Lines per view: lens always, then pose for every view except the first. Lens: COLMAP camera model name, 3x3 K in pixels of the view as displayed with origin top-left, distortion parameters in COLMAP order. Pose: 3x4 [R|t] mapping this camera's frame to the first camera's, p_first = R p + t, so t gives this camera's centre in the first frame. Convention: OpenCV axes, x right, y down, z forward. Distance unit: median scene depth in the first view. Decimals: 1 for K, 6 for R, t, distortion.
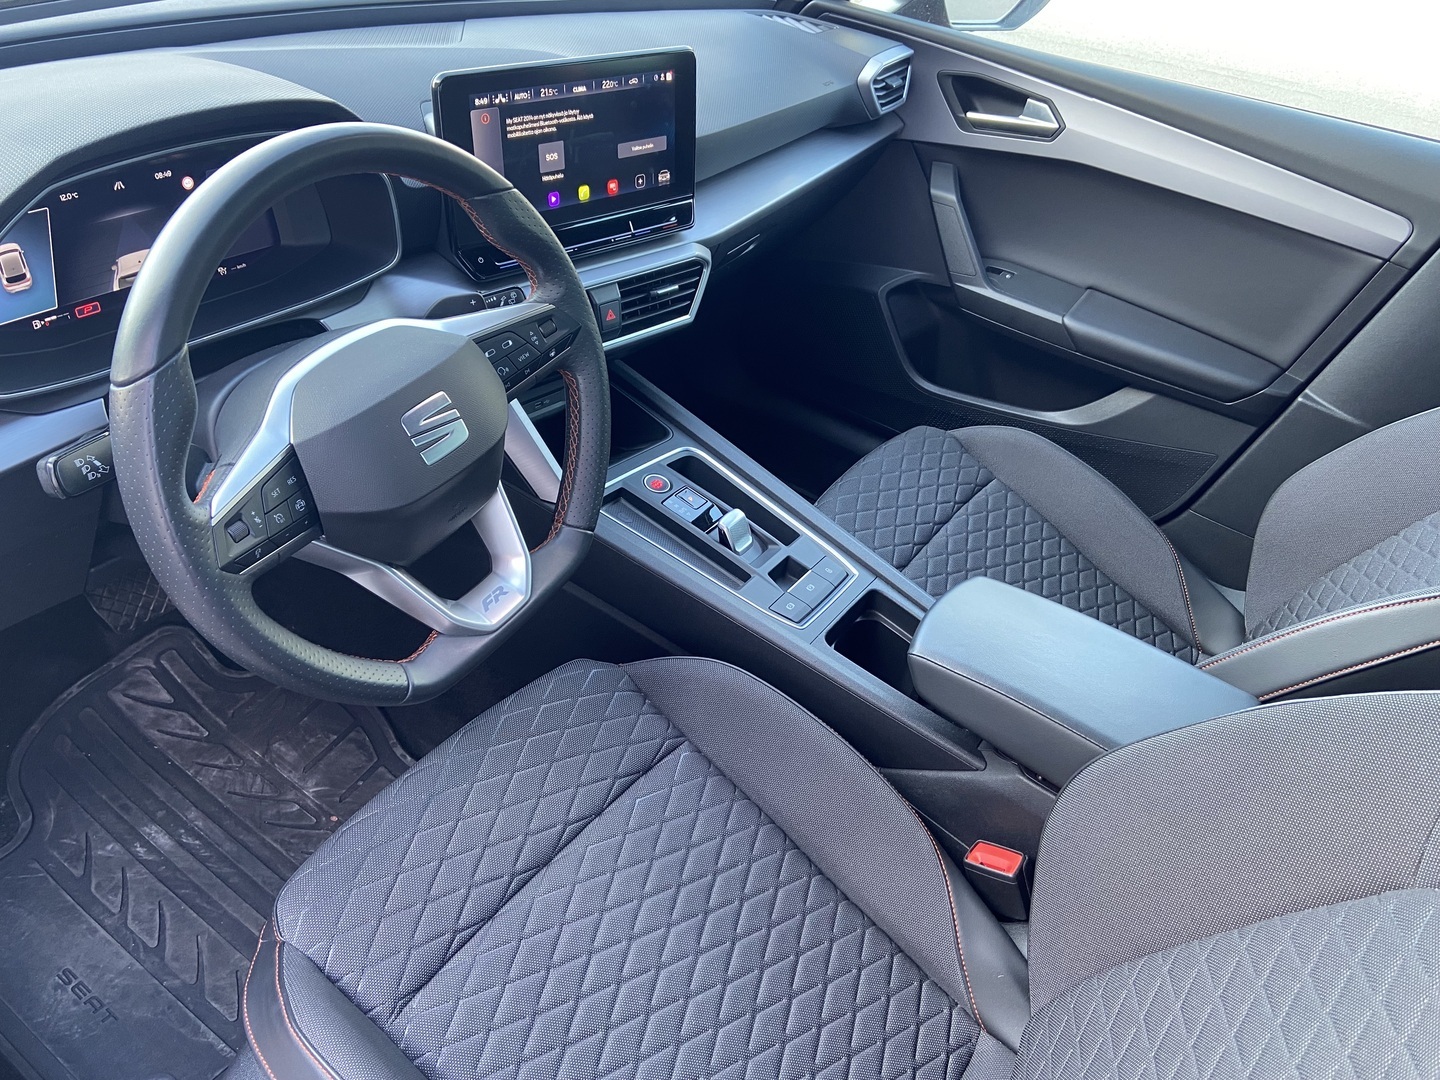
lens RADIAL K [[1080.0, 0, 720.0], [0, 1080.0, 540.0], [0, 0, 1]] dist [0.116402, -0.154766]
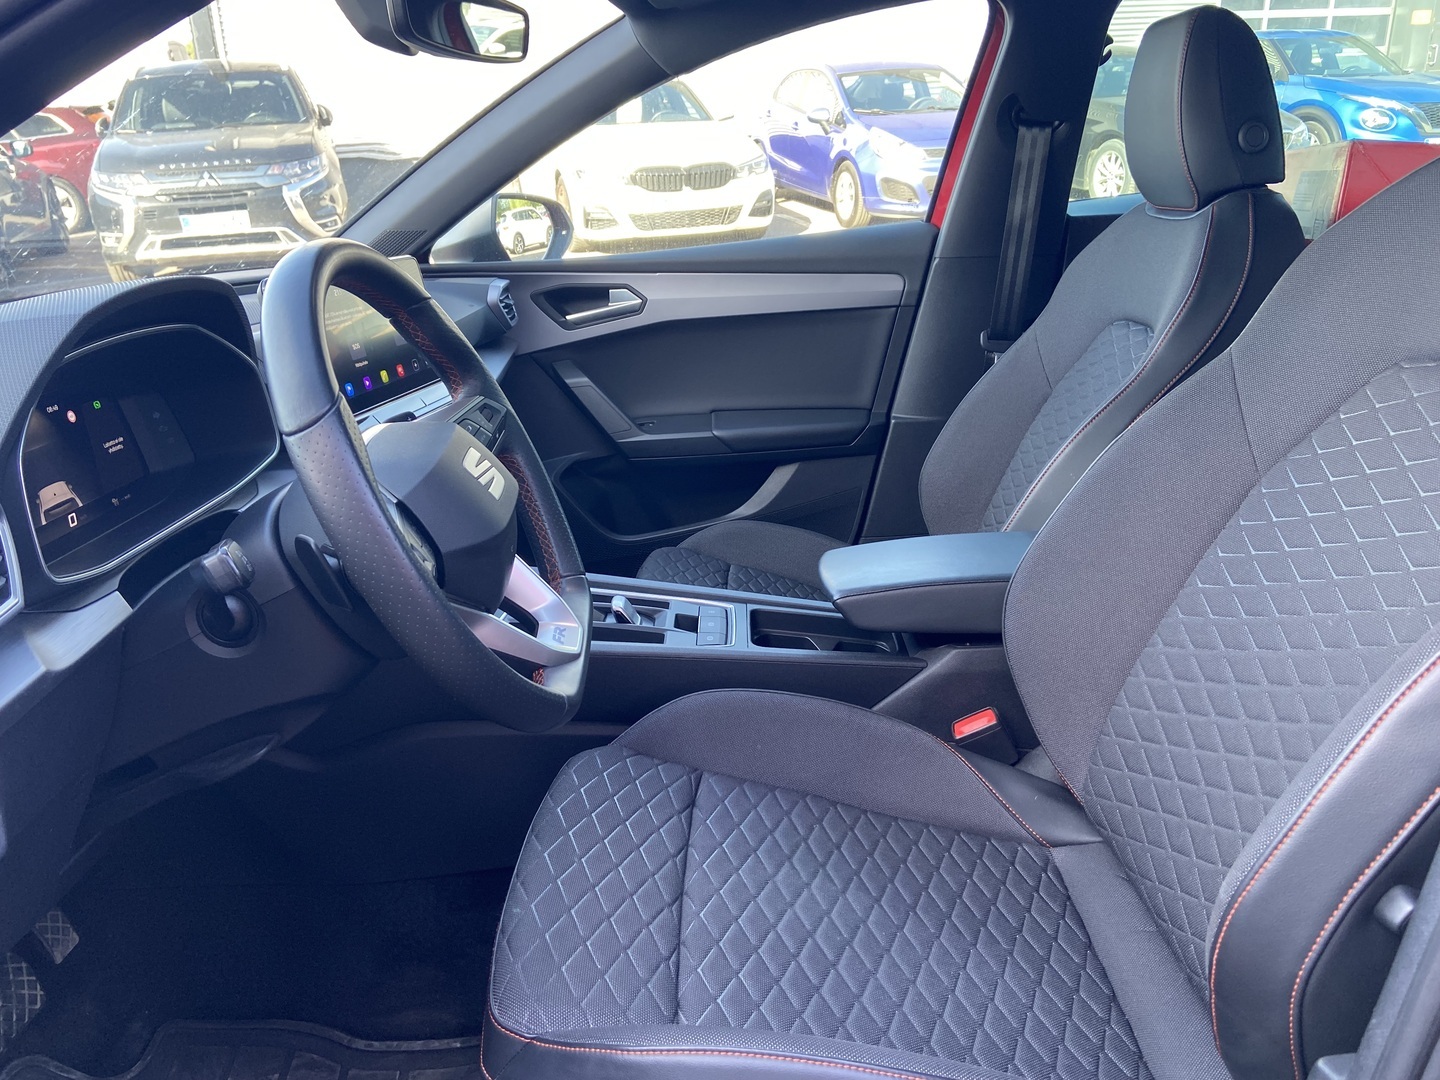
lens RADIAL K [[1080.0, 0, 720.0], [0, 1080.0, 540.0], [0, 0, 1]] dist [0.116402, -0.154766]
pose [[0.806952, -0.347664, 0.477450, -0.322474], [0.481183, 0.855754, -0.190128, 0.145717], [-0.342479, 0.383164, 0.857842, -0.000710]]
